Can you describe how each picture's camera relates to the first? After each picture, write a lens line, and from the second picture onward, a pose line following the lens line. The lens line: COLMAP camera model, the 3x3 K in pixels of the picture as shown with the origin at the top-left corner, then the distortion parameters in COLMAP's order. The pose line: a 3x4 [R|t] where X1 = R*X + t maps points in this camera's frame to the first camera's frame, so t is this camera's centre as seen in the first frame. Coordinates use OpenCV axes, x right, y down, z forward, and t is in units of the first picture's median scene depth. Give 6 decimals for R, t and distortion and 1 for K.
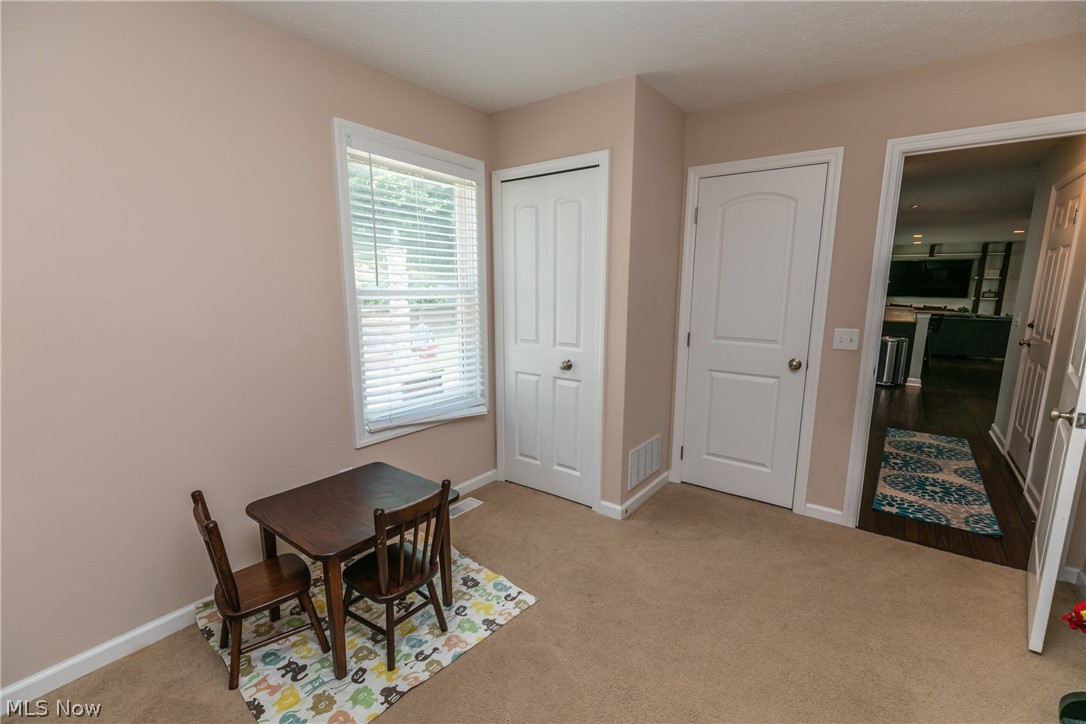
lens RADIAL K [[483.4, 0, 539.8], [0, 483.4, 369.1], [0, 0, 1]] dist [0.000128, -0.001182]
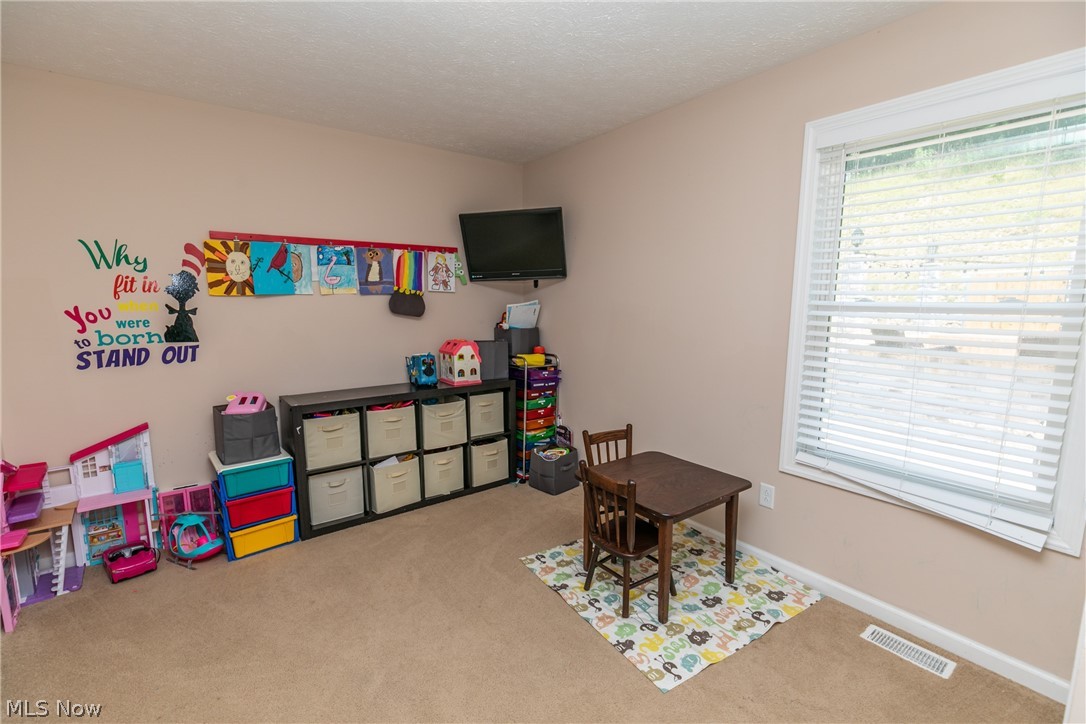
lens RADIAL K [[483.4, 0, 540.7], [0, 483.4, 365.1], [0, 0, 1]] dist [0.000128, -0.001182]
pose [[-0.277993, 0.135486, -0.950980, 0.396422], [-0.162224, 0.969162, 0.185498, -0.085538], [0.946786, 0.205838, -0.247441, 0.480854]]
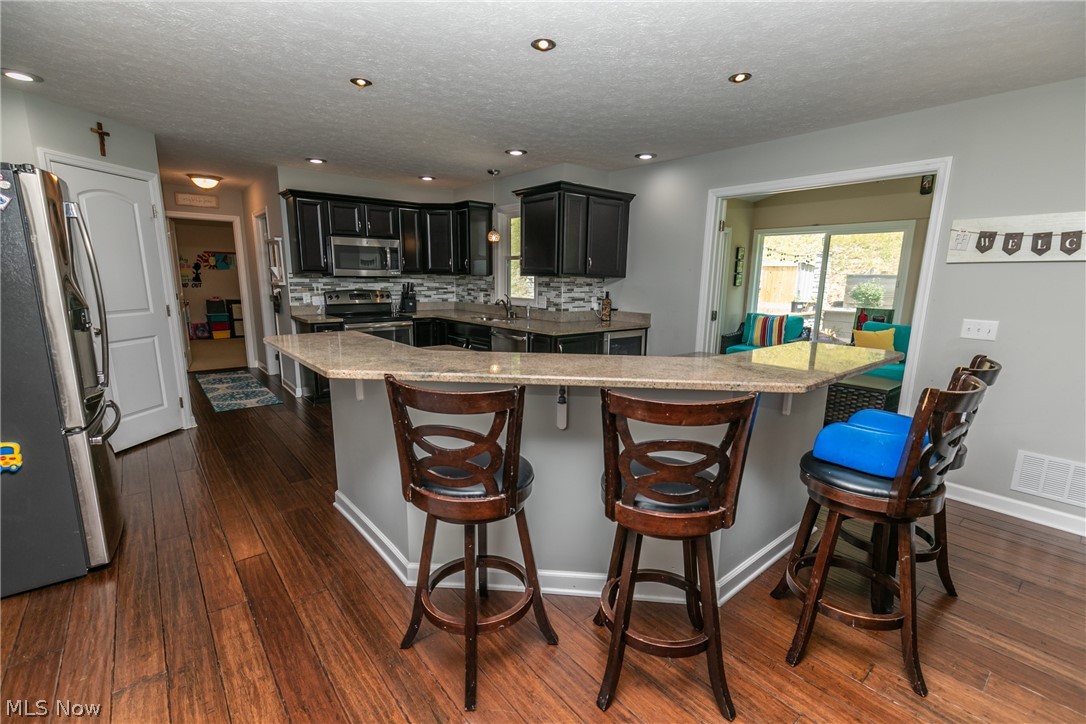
lens RADIAL K [[483.4, 0, 537.7], [0, 483.4, 364.4], [0, 0, 1]] dist [0.000128, -0.001182]
pose [[-0.235285, 0.174375, -0.956156, 1.811174], [-0.176634, 0.959720, 0.218489, -0.333877], [0.955741, 0.220296, -0.195007, 1.962583]]
